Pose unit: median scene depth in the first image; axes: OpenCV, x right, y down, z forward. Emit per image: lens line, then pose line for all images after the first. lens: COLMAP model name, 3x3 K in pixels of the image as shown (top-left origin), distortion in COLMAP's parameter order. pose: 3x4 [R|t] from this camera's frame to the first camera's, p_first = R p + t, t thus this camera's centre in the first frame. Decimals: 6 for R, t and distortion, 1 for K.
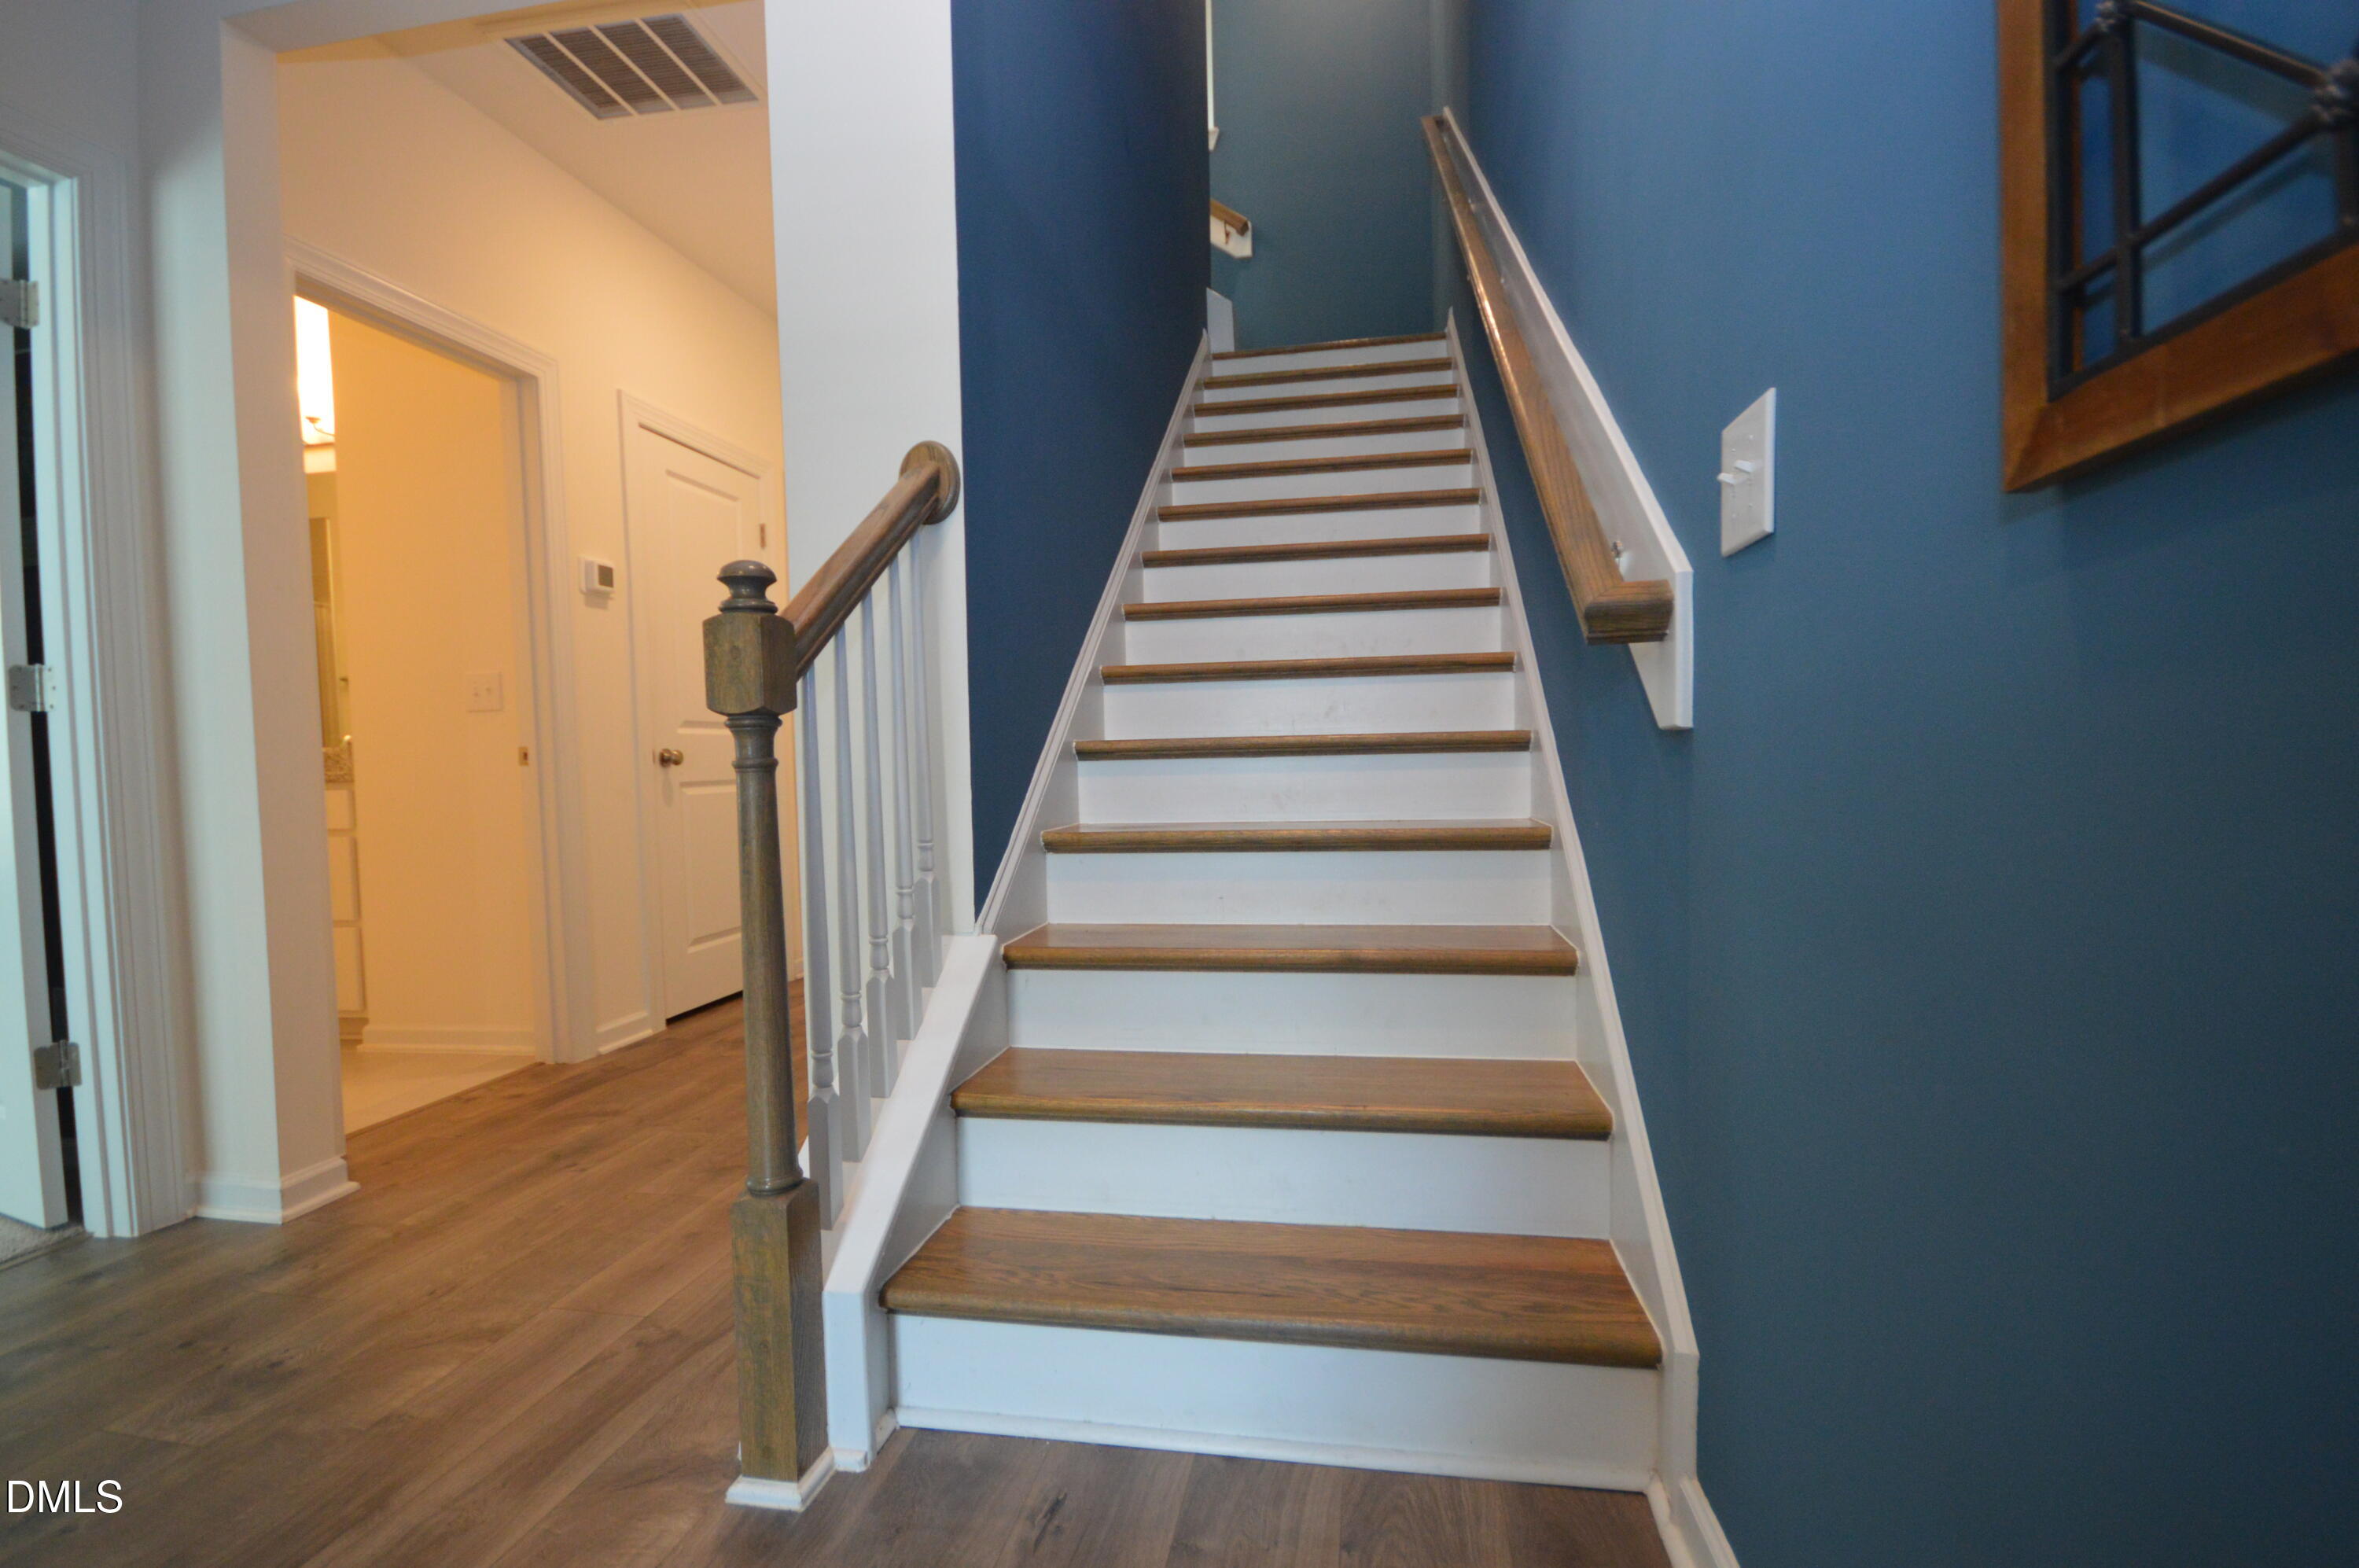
lens RADIAL K [[1067.3, 0, 1179.5], [0, 1067.3, 784.0], [0, 0, 1]] dist [0.012475, -0.013106]
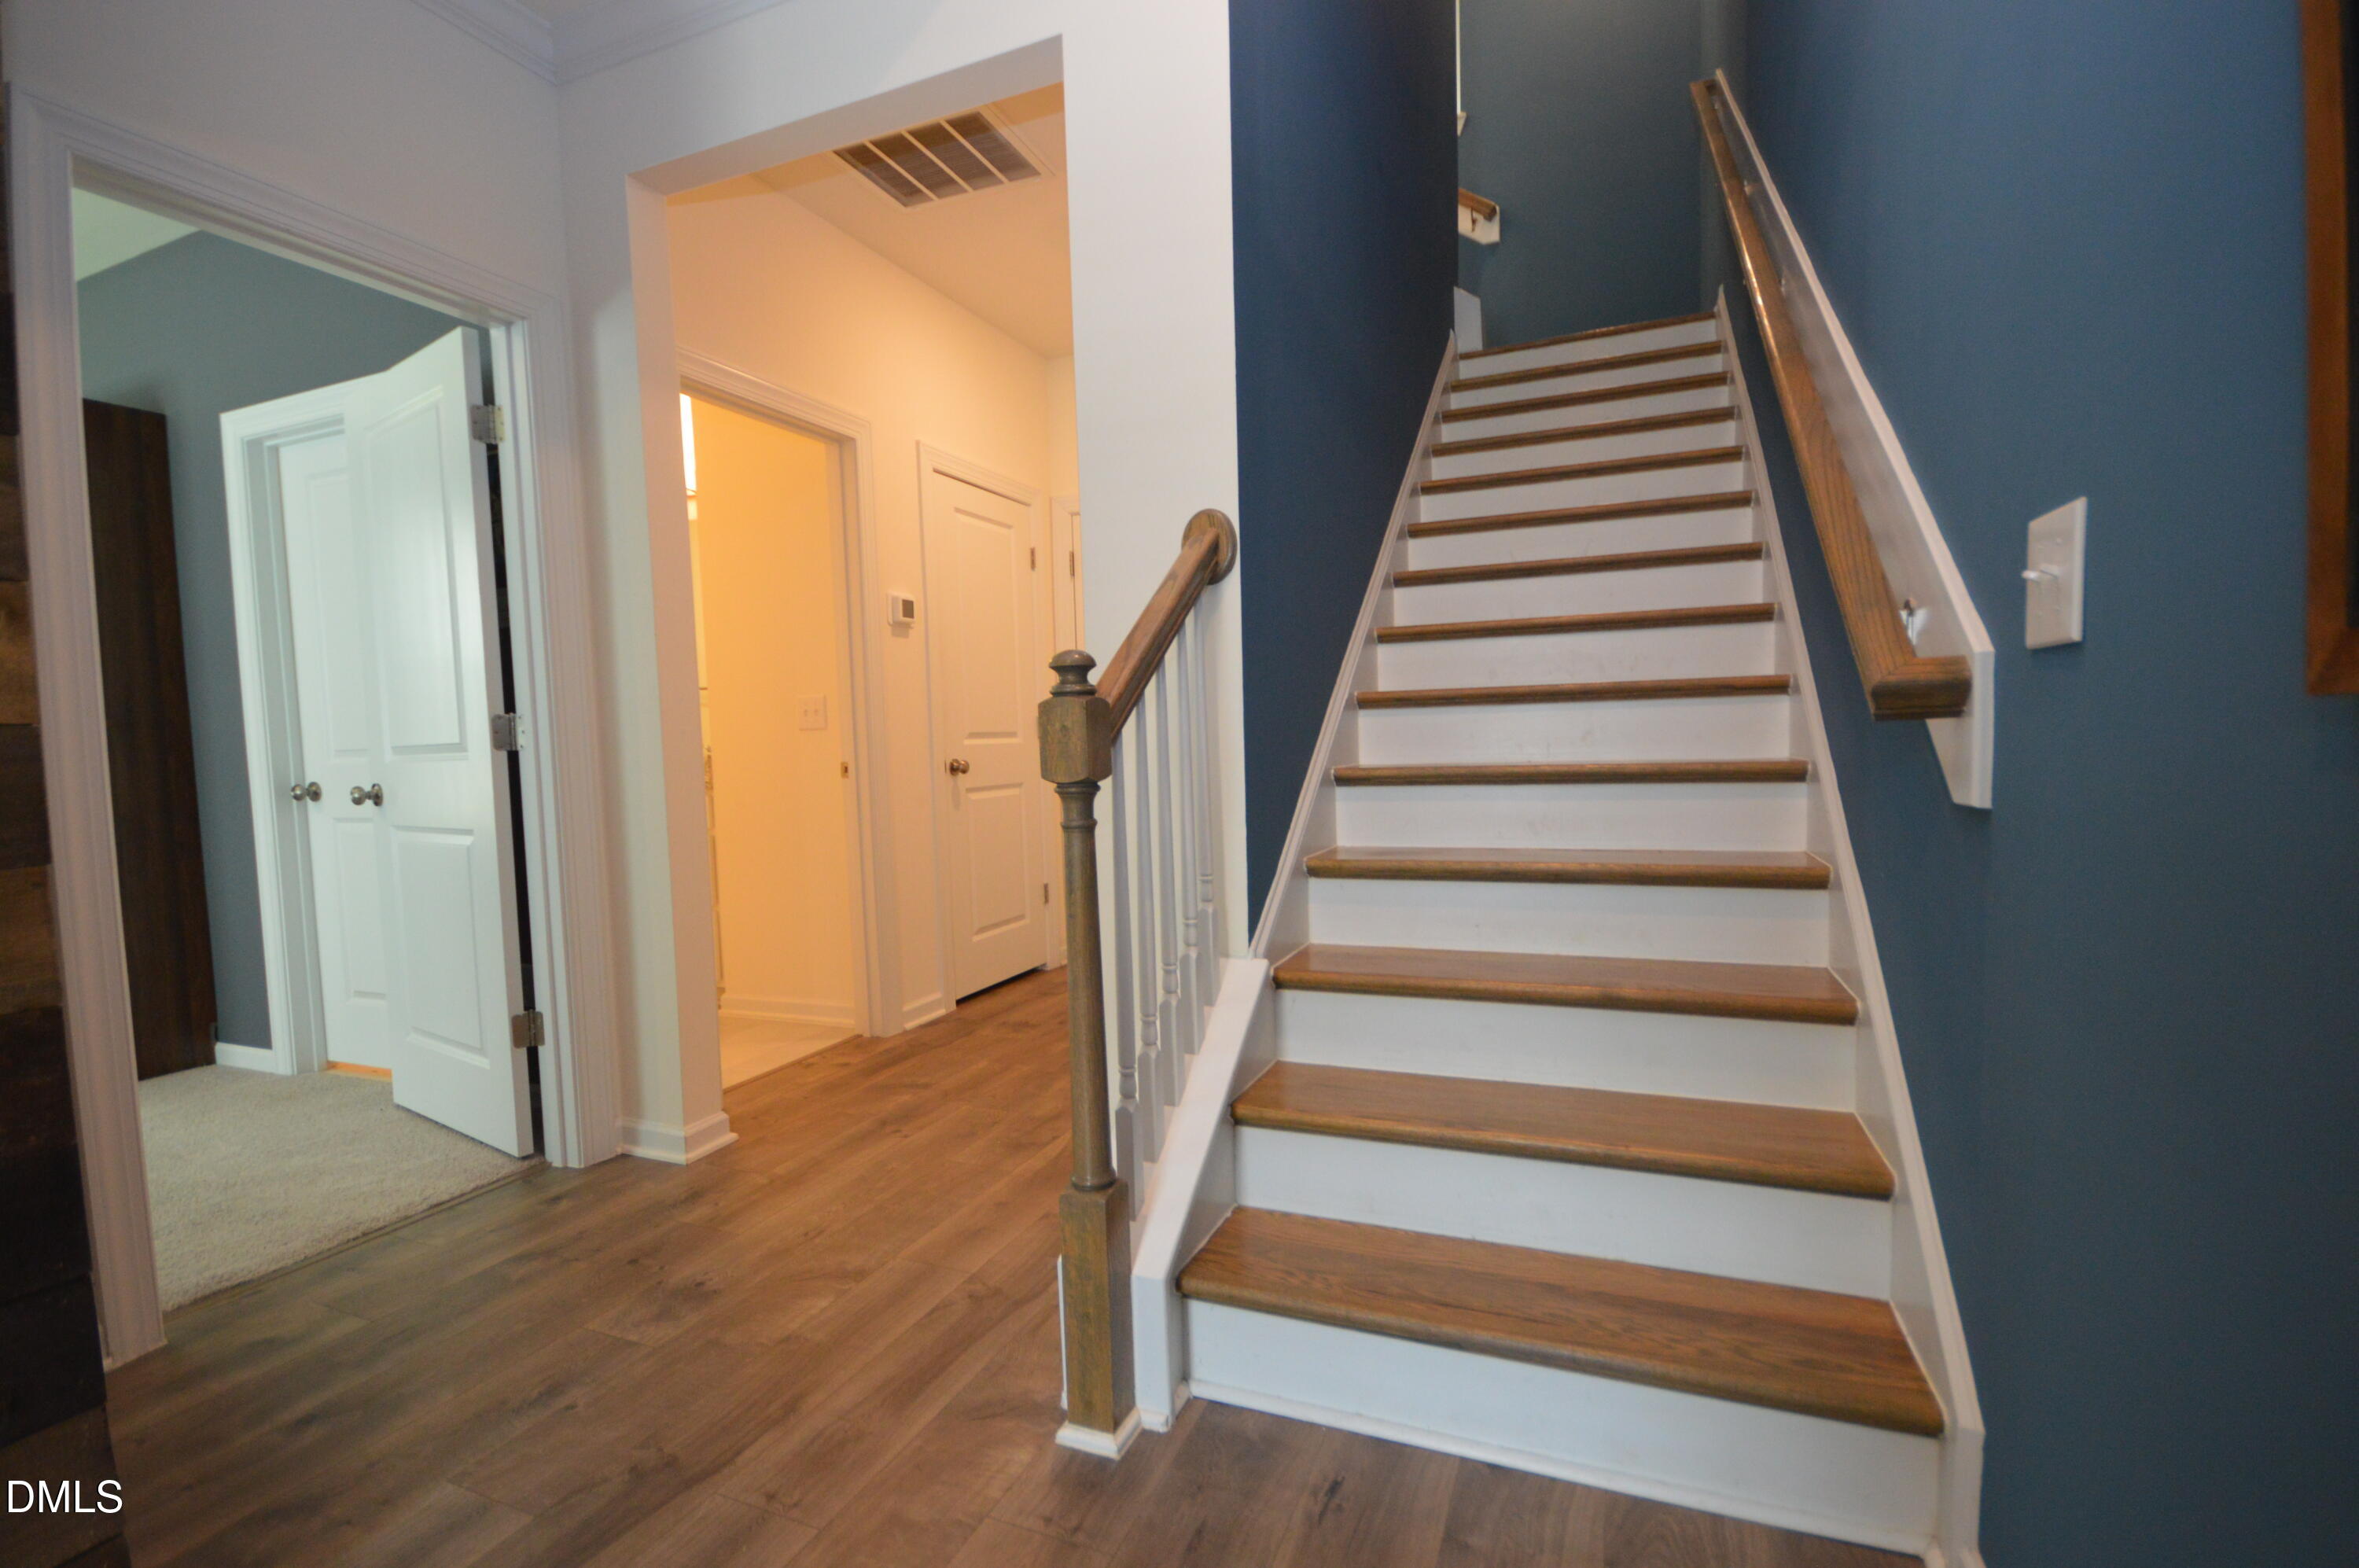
lens RADIAL K [[1068.0, 0, 1179.5], [0, 1068.0, 784.0], [0, 0, 1]] dist [0.002786, 0.000342]
pose [[0.977704, 0.007530, -0.209854, -0.032948], [-0.002923, 0.999748, 0.022252, -0.065937], [0.209969, -0.021142, 0.977479, -0.088326]]
